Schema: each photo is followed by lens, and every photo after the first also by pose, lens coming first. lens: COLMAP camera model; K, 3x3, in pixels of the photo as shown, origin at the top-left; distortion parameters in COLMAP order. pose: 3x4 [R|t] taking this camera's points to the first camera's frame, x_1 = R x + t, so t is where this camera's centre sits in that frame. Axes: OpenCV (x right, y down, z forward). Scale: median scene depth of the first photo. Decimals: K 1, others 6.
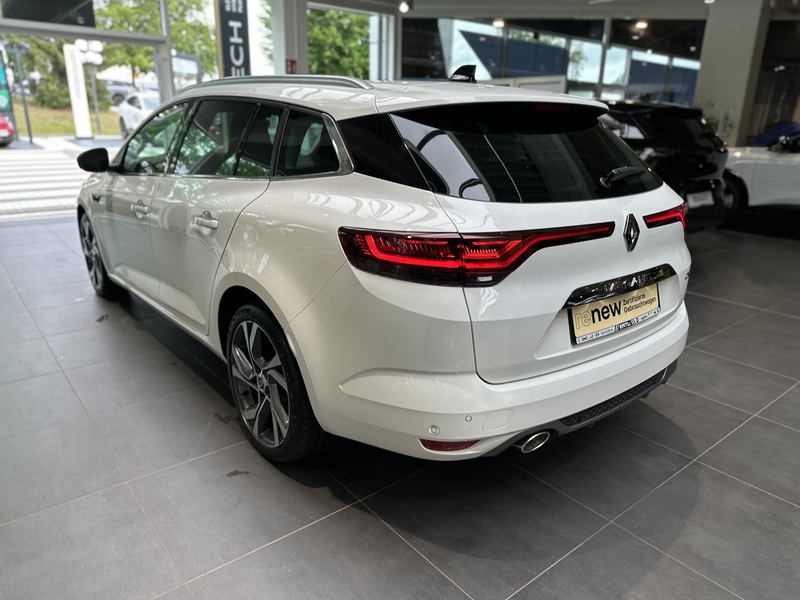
lens RADIAL K [[565.1, 0, 379.5], [0, 565.1, 306.9], [0, 0, 1]] dist [0.008460, -0.009784]
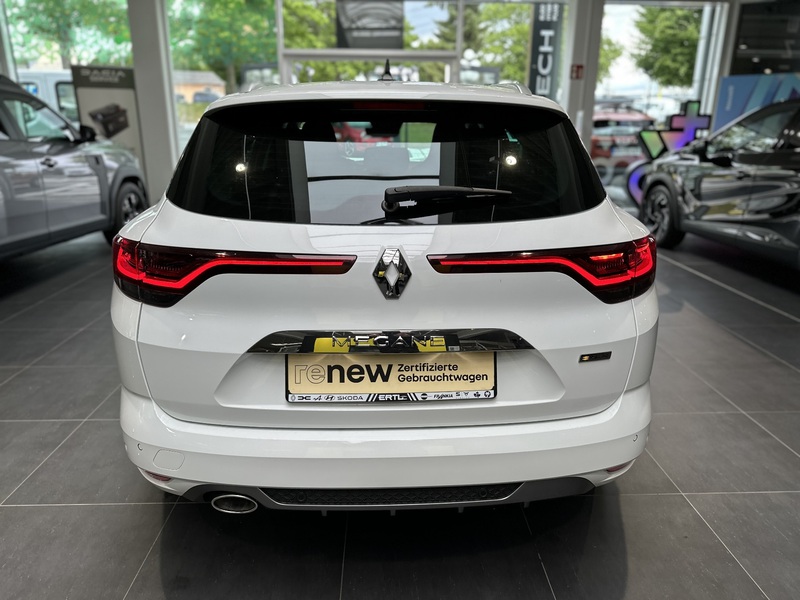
lens RADIAL K [[565.1, 0, 402.0], [0, 565.1, 297.2], [0, 0, 1]] dist [0.008460, -0.009784]
pose [[0.807445, 0.158407, -0.568278, 0.816587], [-0.176097, 0.984078, 0.024101, -0.113620], [0.563047, 0.080612, 0.822484, 0.377716]]
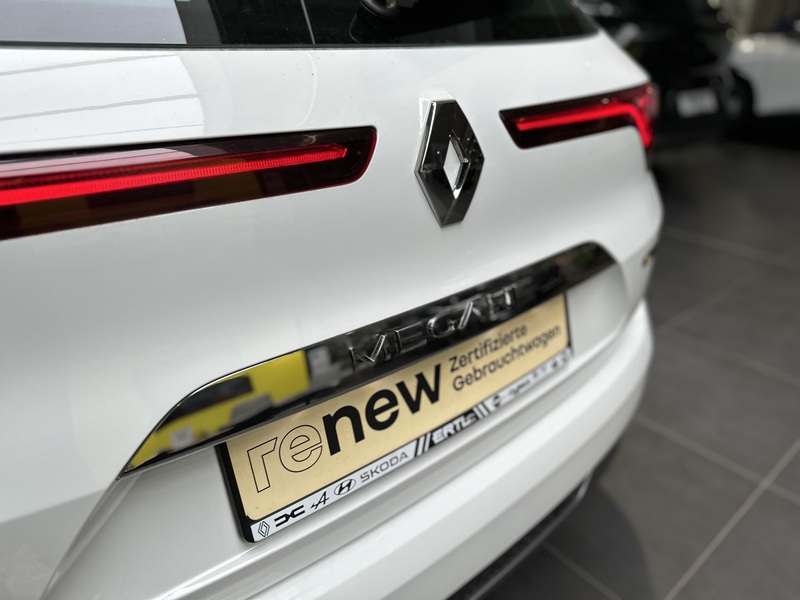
lens RADIAL K [[565.1, 0, 397.6], [0, 565.1, 313.5], [0, 0, 1]] dist [0.008460, -0.009784]
pose [[0.999064, -0.029188, 0.031933, 0.376807], [0.024193, 0.988847, 0.146955, -0.090319], [-0.035866, -0.146045, 0.988628, 0.637306]]
